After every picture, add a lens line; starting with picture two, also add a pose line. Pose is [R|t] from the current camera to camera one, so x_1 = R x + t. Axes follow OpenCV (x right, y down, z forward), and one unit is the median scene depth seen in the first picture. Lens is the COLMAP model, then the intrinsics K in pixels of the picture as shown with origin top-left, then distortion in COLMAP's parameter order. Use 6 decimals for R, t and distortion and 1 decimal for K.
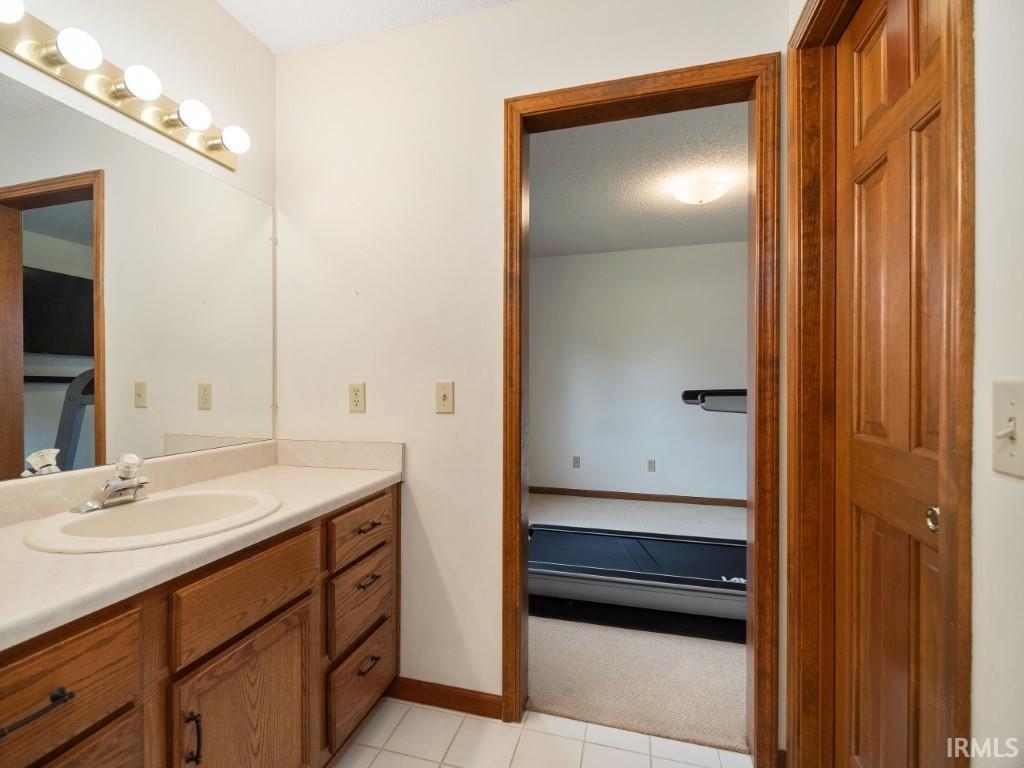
lens RADIAL K [[450.9, 0, 514.8], [0, 450.9, 381.5], [0, 0, 1]] dist [0.003097, -0.000775]
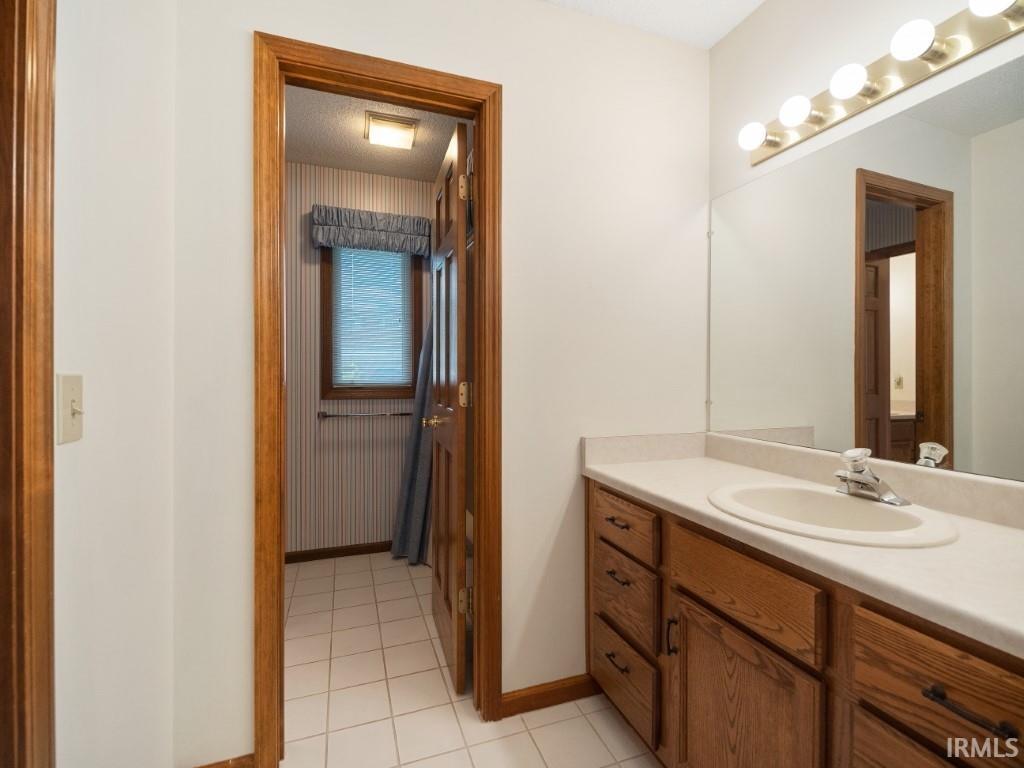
lens RADIAL K [[450.9, 0, 514.6], [0, 450.9, 381.6], [0, 0, 1]] dist [0.003097, -0.000775]
pose [[-0.813988, 0.000207, -0.580882, 0.346819], [-0.005102, 0.999959, 0.007507, 0.008389], [0.580860, 0.009074, -0.813953, 1.348279]]
